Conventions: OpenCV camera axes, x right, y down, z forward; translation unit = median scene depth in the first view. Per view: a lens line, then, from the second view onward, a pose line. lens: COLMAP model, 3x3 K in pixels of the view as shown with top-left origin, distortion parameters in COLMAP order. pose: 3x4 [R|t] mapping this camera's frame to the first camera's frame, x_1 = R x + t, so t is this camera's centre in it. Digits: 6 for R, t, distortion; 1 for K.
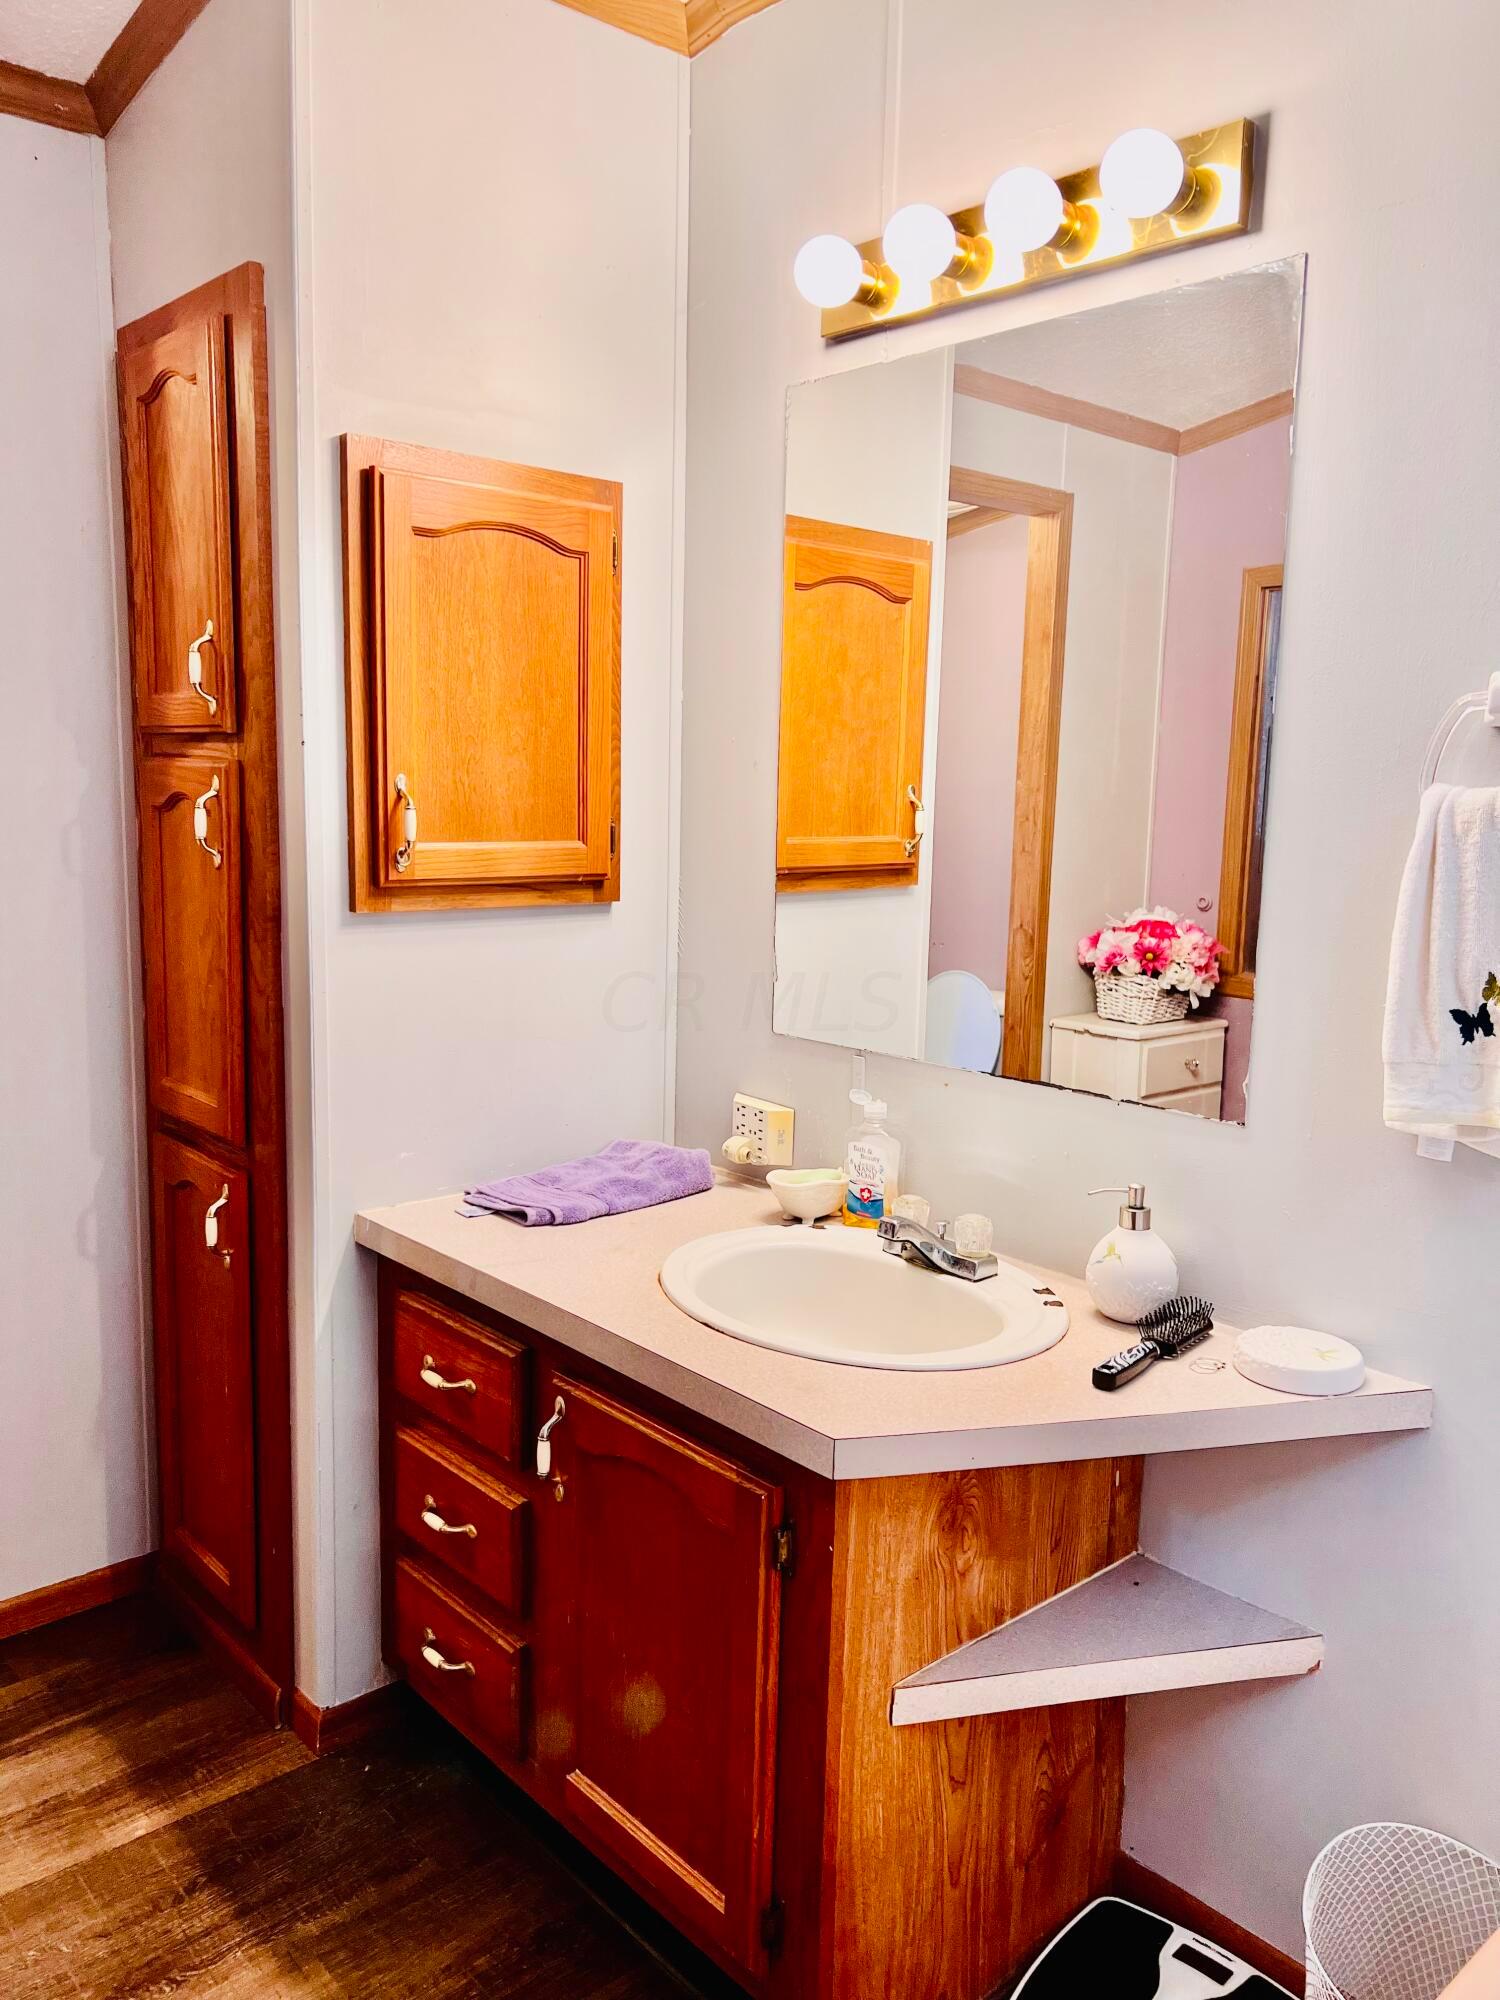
lens RADIAL K [[1521.9, 0, 742.5], [0, 1521.9, 987.6], [0, 0, 1]] dist [0.081020, -0.101711]
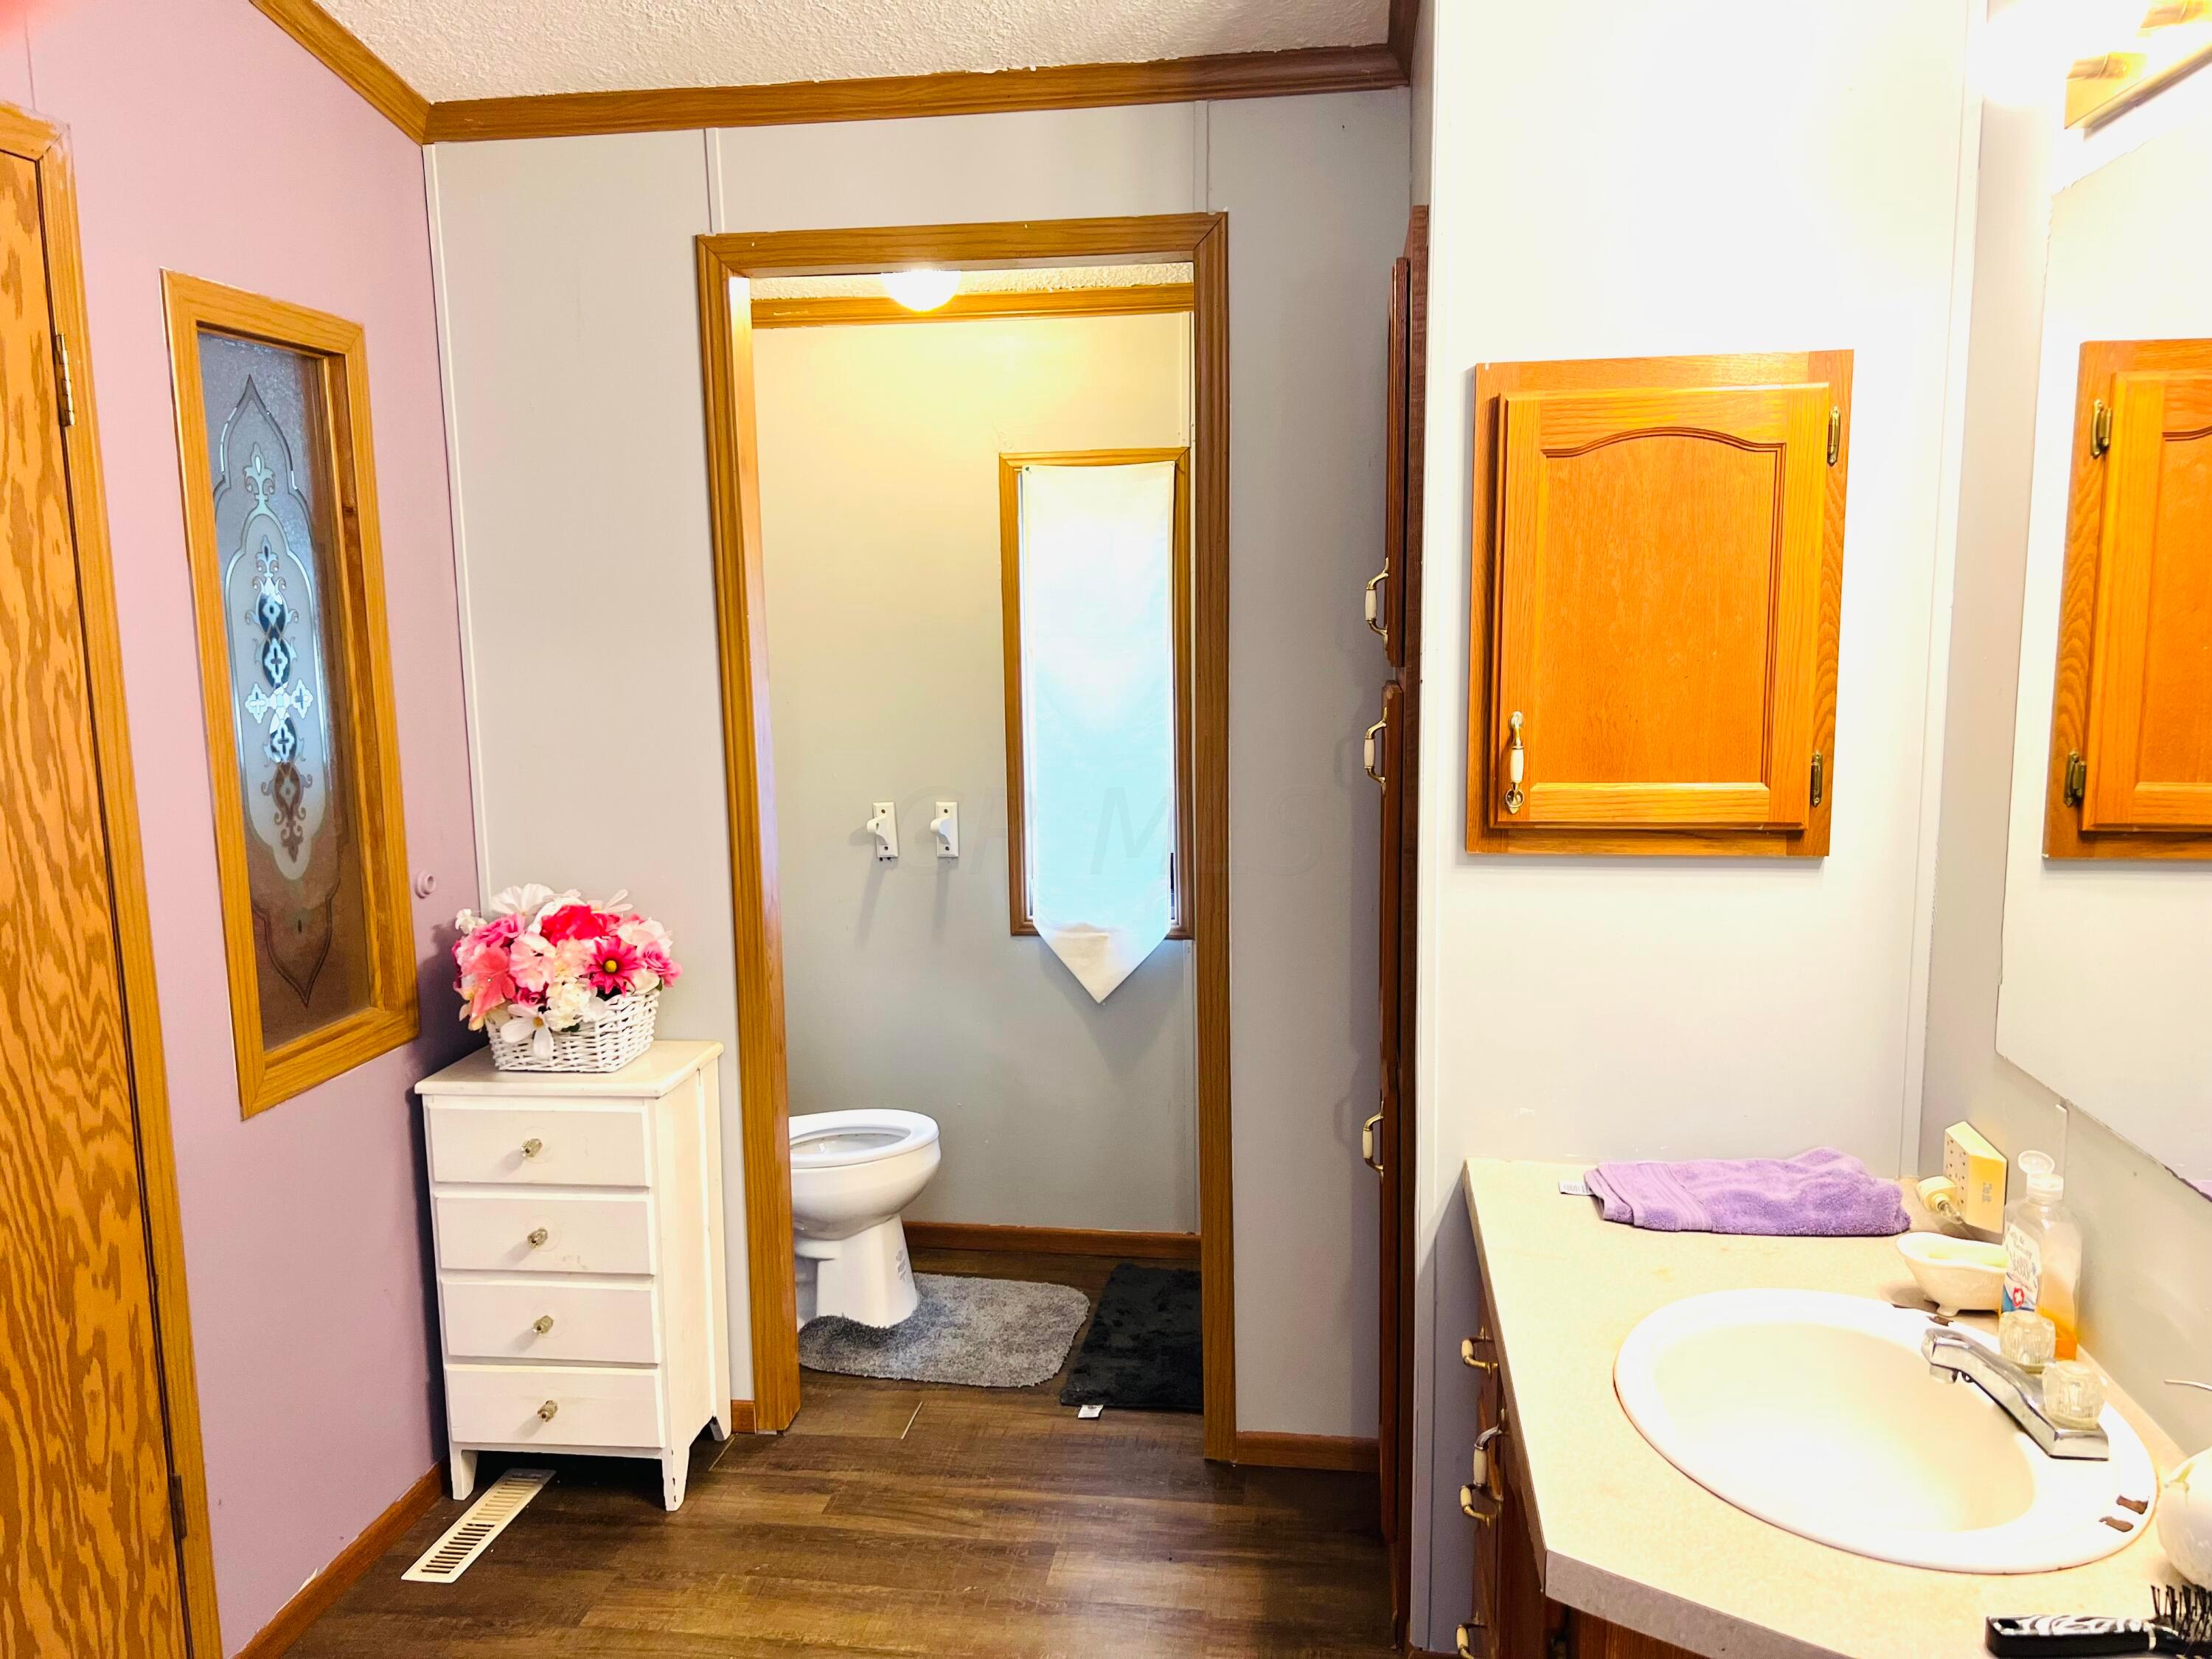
lens RADIAL K [[1683.2, 0, 1099.3], [0, 1683.2, 837.5], [0, 0, 1]] dist [0.081020, -0.101711]
pose [[0.634940, 0.082114, -0.768185, 0.404346], [-0.078947, 0.996026, 0.041215, -0.080762], [0.768517, 0.034477, 0.638900, 0.129468]]
